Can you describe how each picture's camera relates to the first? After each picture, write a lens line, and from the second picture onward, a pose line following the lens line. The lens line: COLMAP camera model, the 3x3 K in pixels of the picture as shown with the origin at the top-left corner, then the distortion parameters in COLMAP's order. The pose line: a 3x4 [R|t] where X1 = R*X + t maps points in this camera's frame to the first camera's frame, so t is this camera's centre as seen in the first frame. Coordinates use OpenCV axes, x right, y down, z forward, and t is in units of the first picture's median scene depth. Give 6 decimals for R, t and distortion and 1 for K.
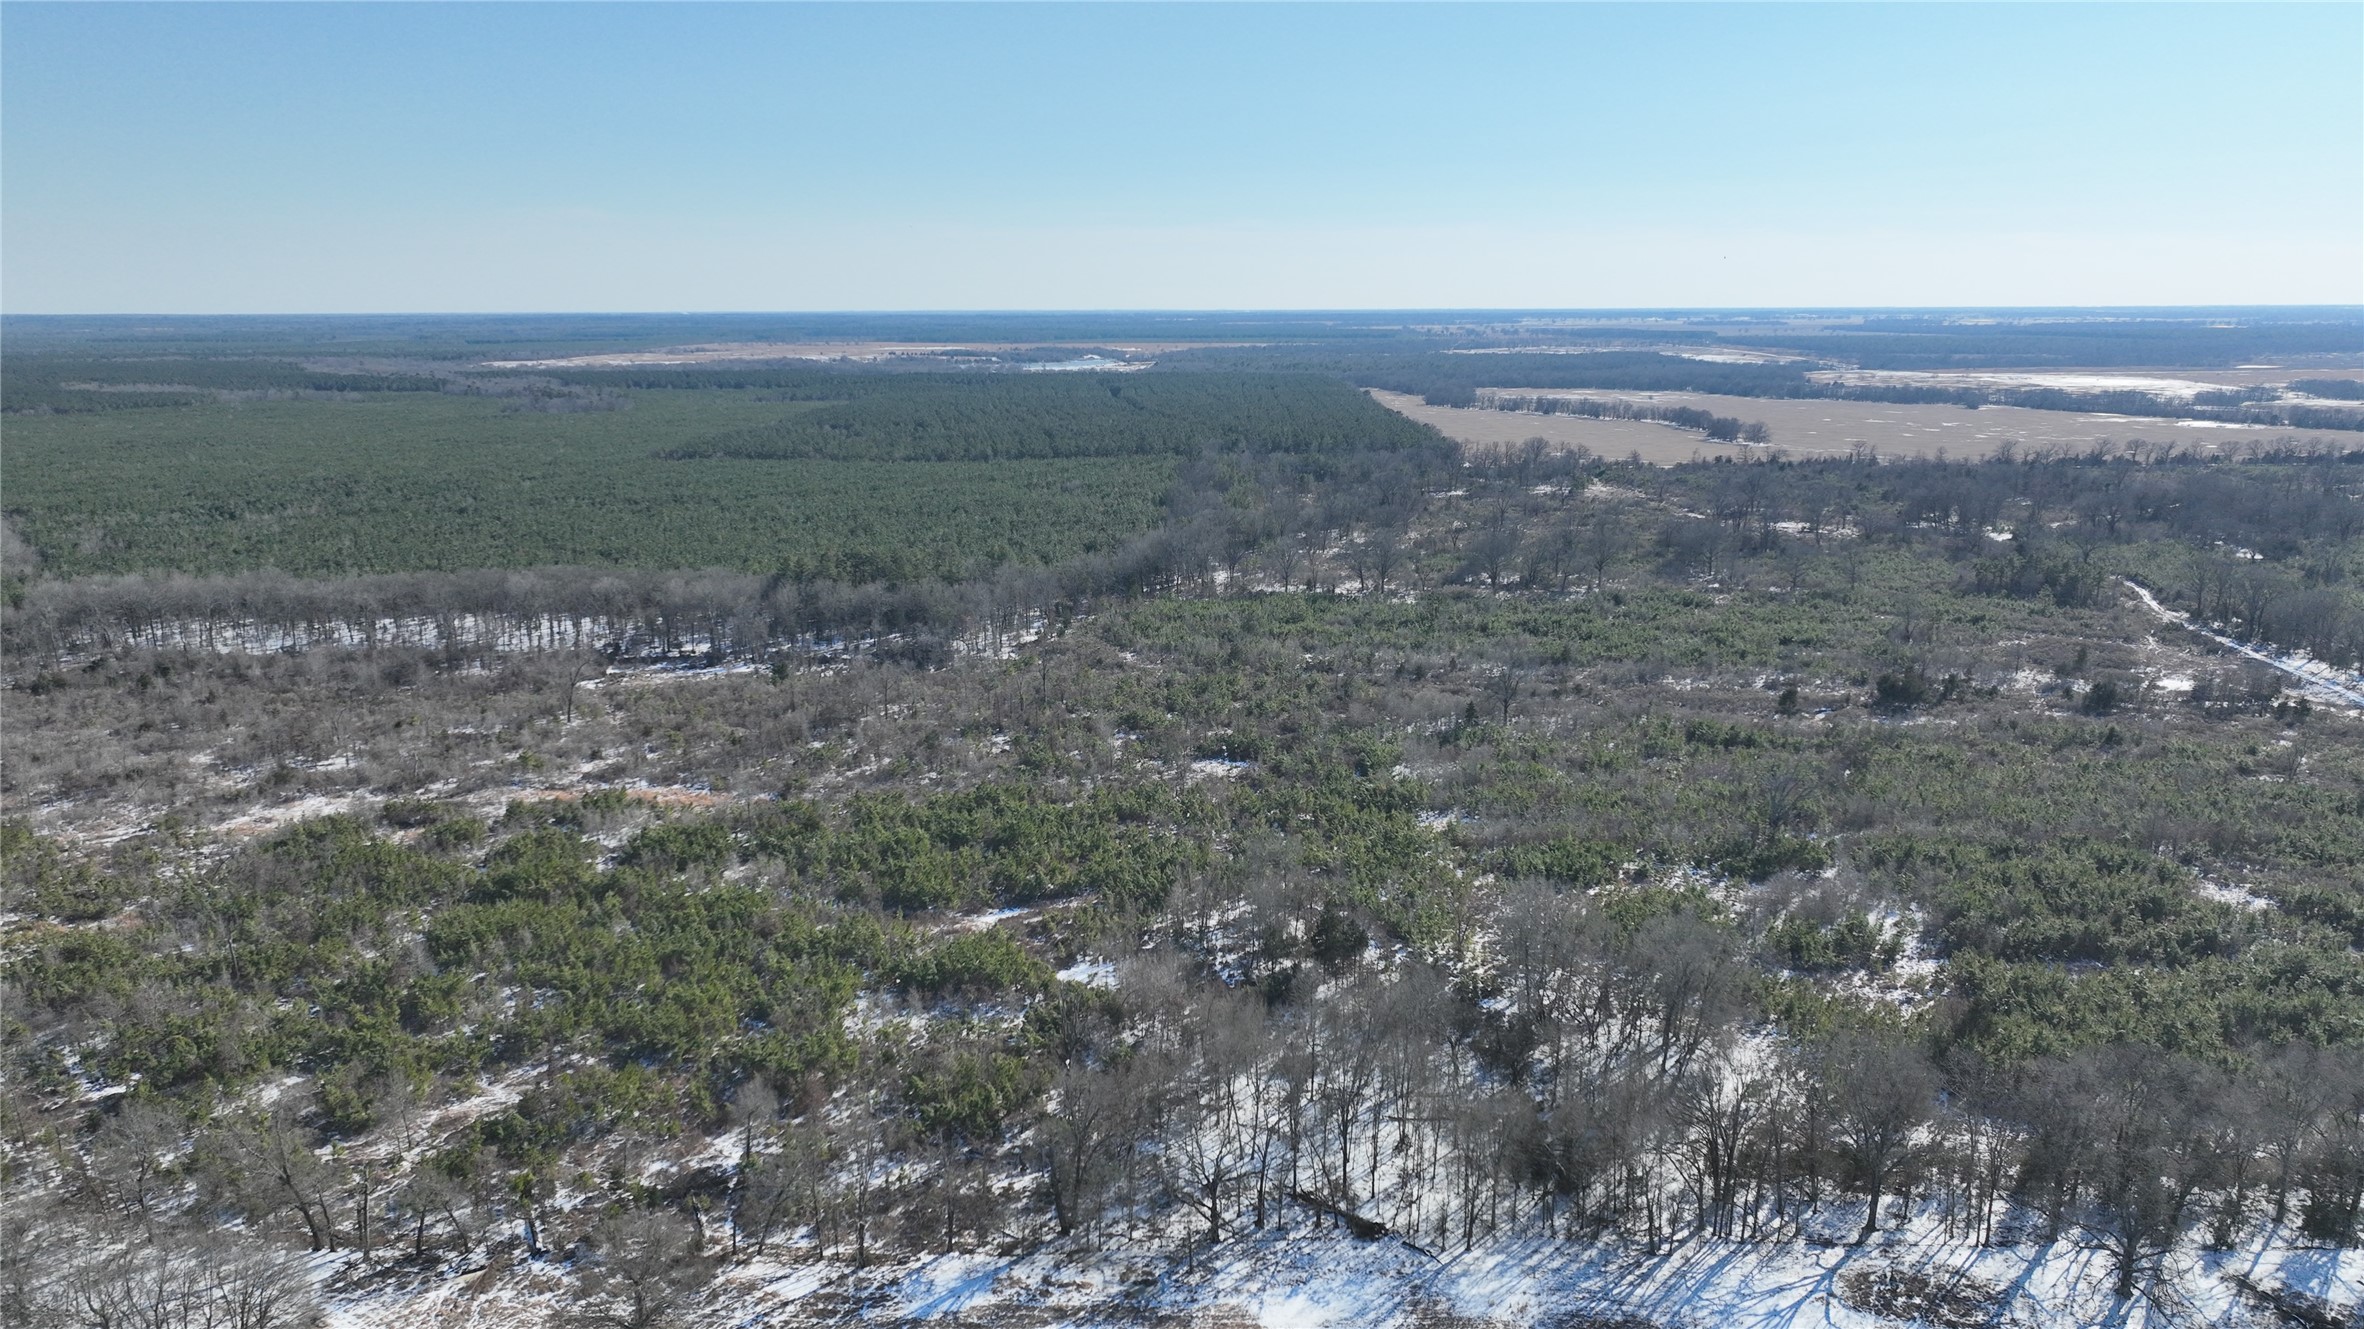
lens RADIAL K [[1661.3, 0, 1186.1], [0, 1661.3, 665.0], [0, 0, 1]] dist [-0.001821, 0.017524]
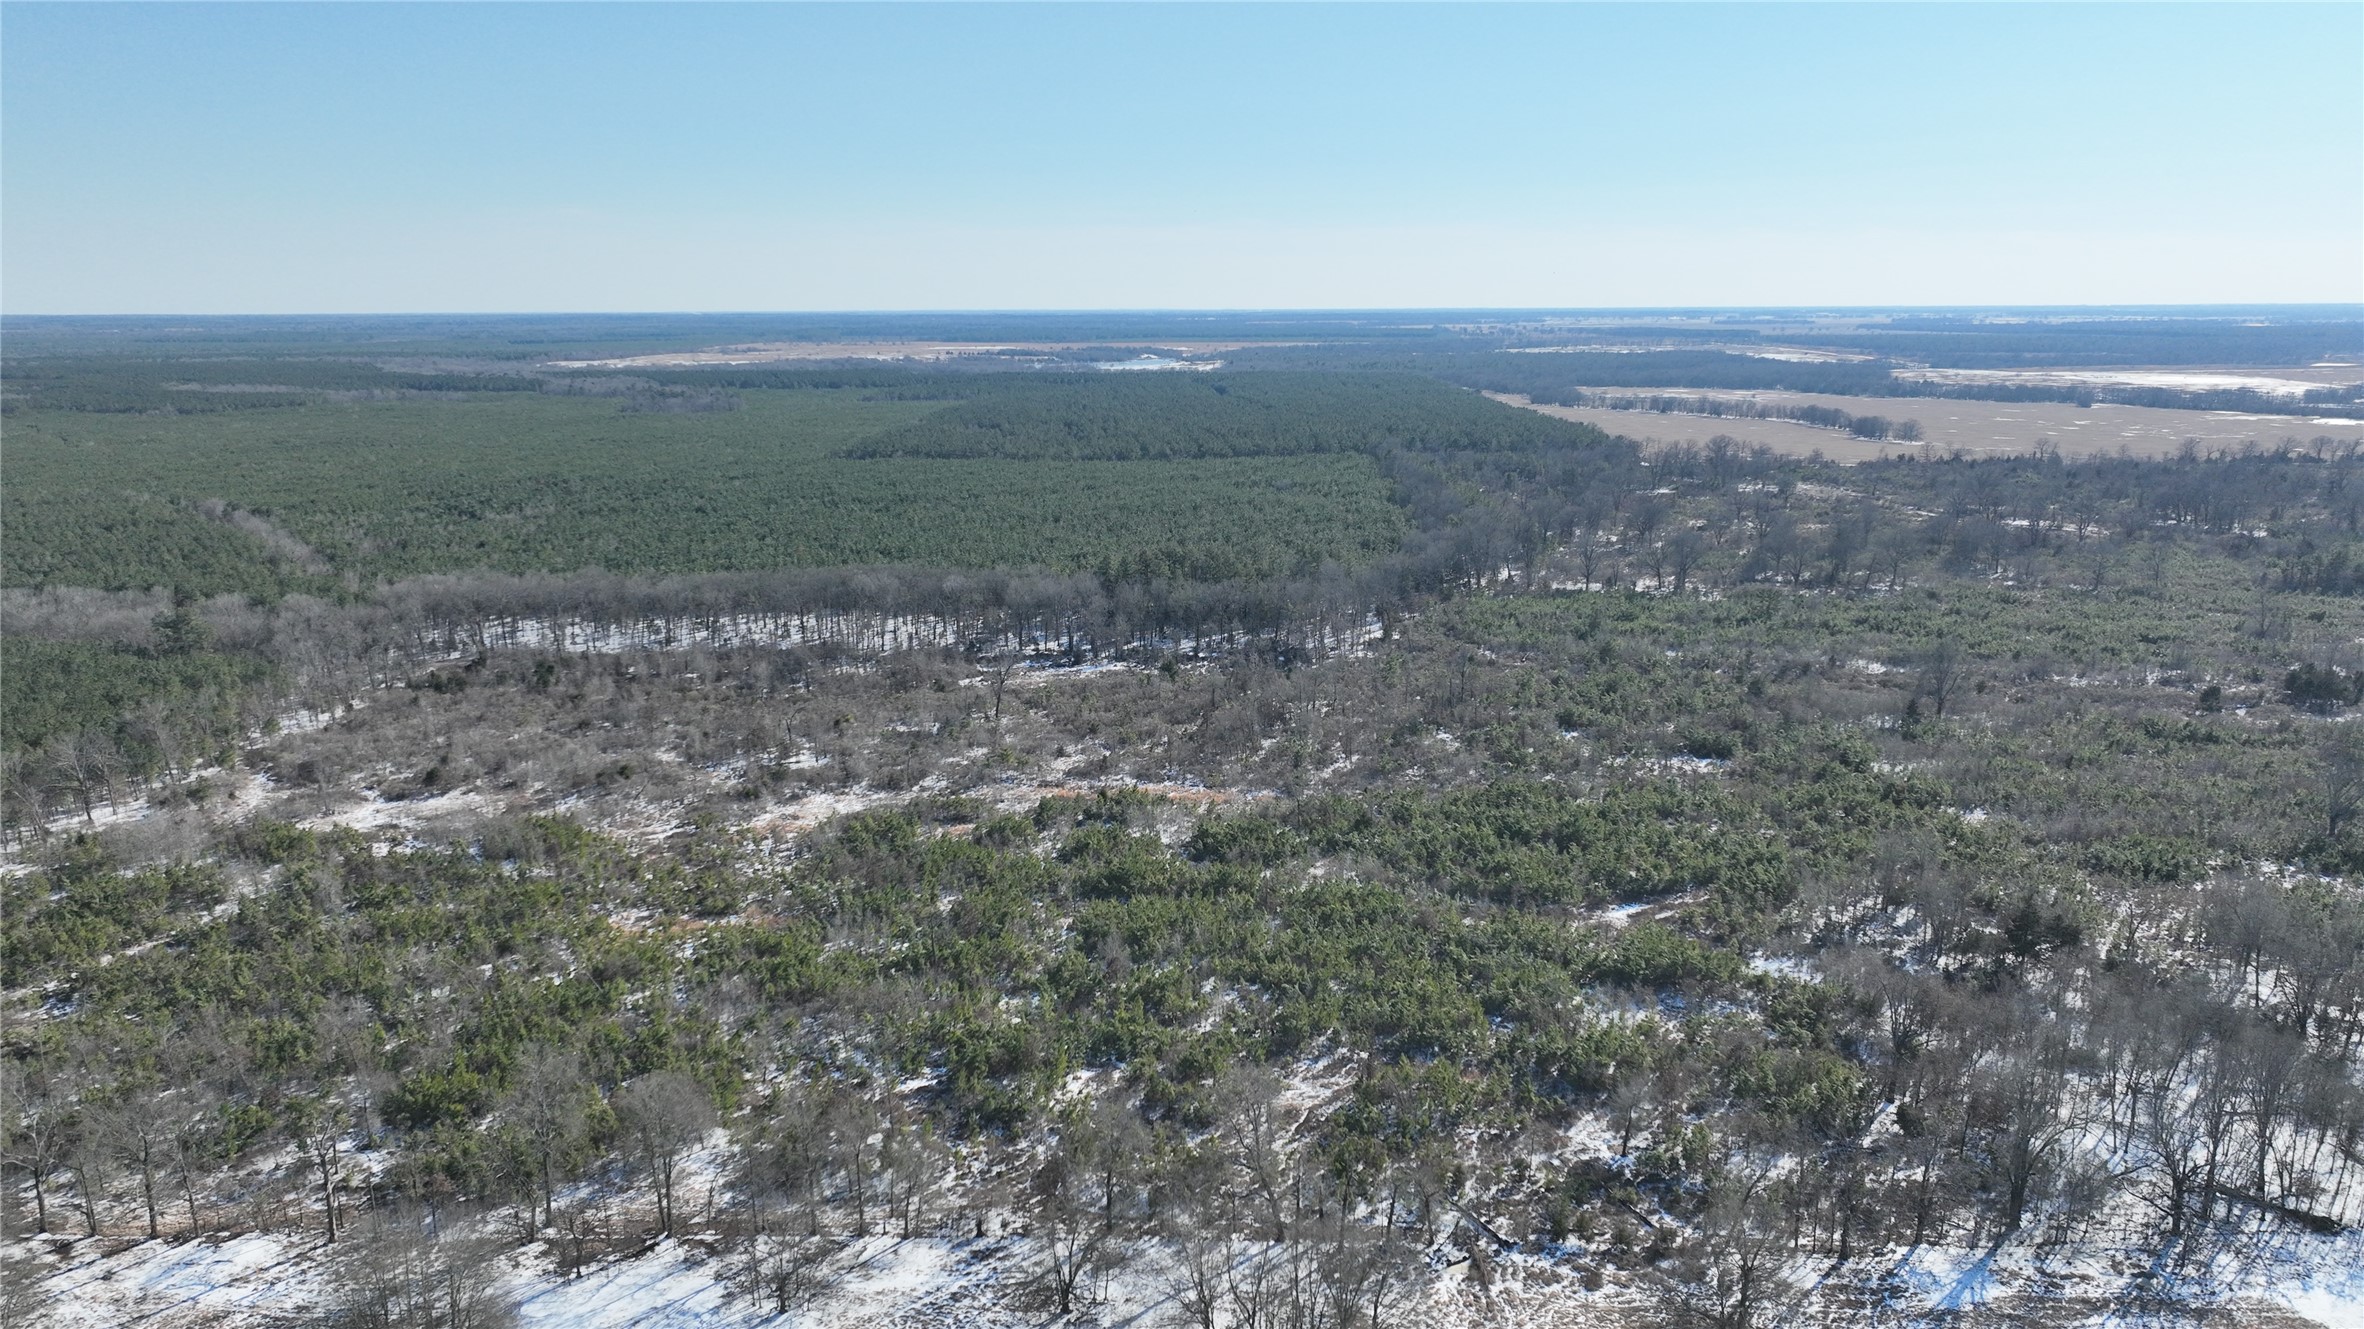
lens RADIAL K [[1661.3, 0, 1186.1], [0, 1661.3, 667.4], [0, 0, 1]] dist [-0.001821, 0.017524]
pose [[1.000000, -0.000837, 0.000089, -0.073592], [0.000837, 0.999998, 0.001646, 0.000398], [-0.000090, -0.001646, 0.999999, -0.000507]]
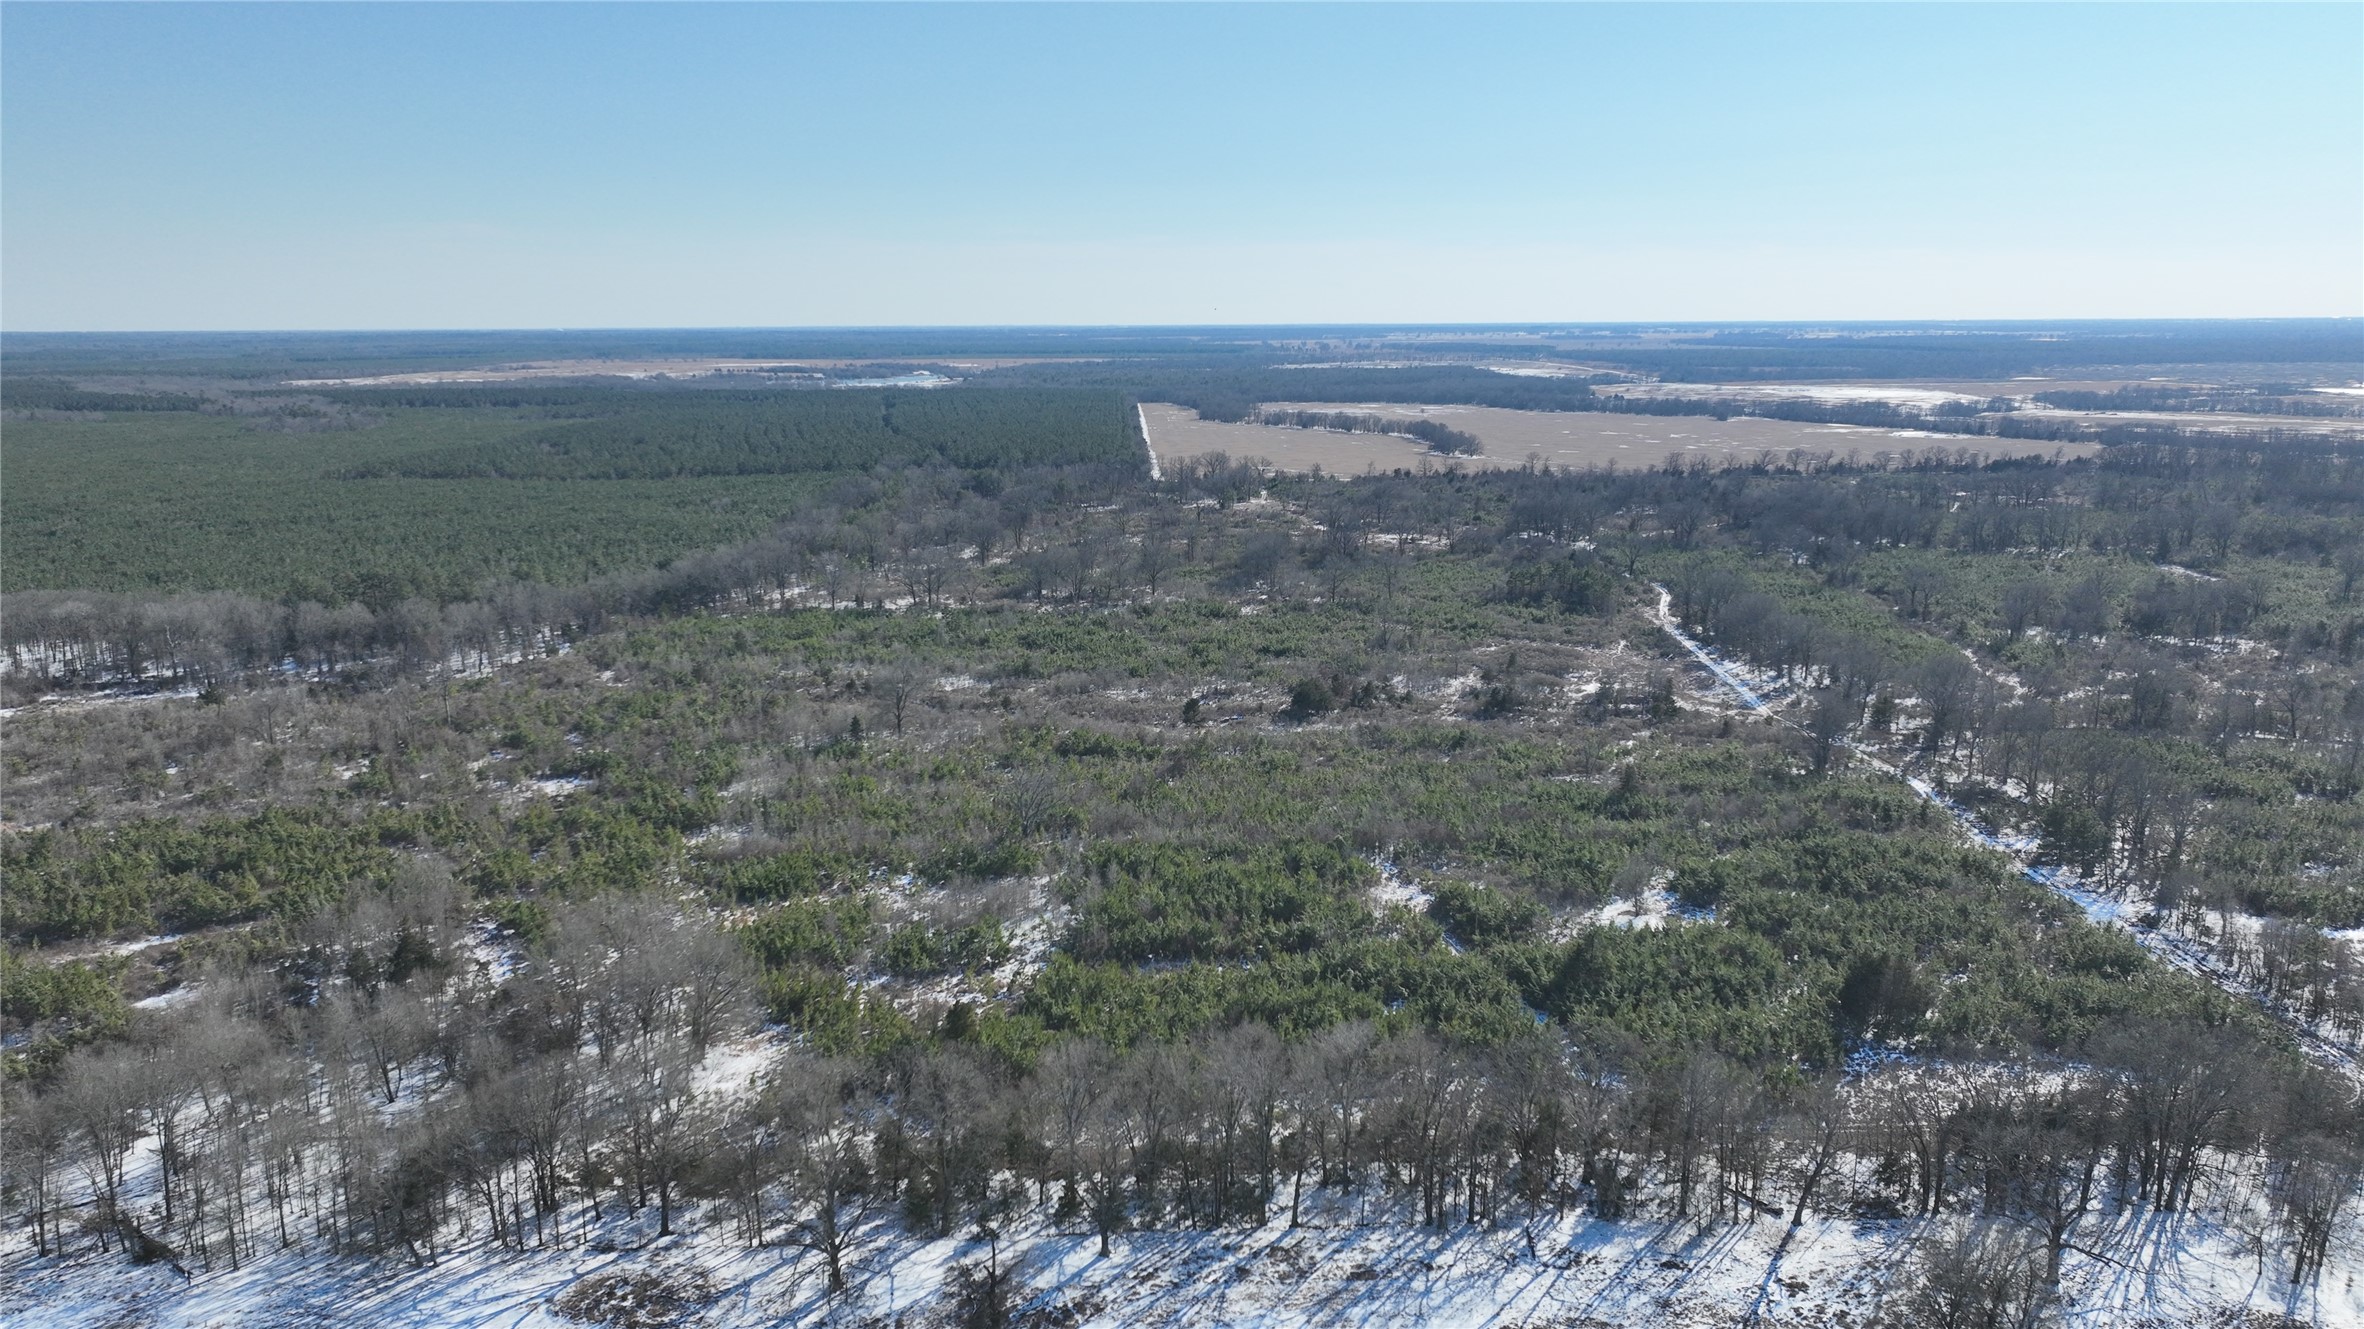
lens RADIAL K [[1661.3, 0, 1187.1], [0, 1661.3, 669.6], [0, 0, 1]] dist [-0.001821, 0.017524]
pose [[0.998116, -0.014563, 0.059594, 0.086317], [0.014929, 0.999872, -0.005687, 0.000753], [-0.059504, 0.006566, 0.998206, -0.004244]]
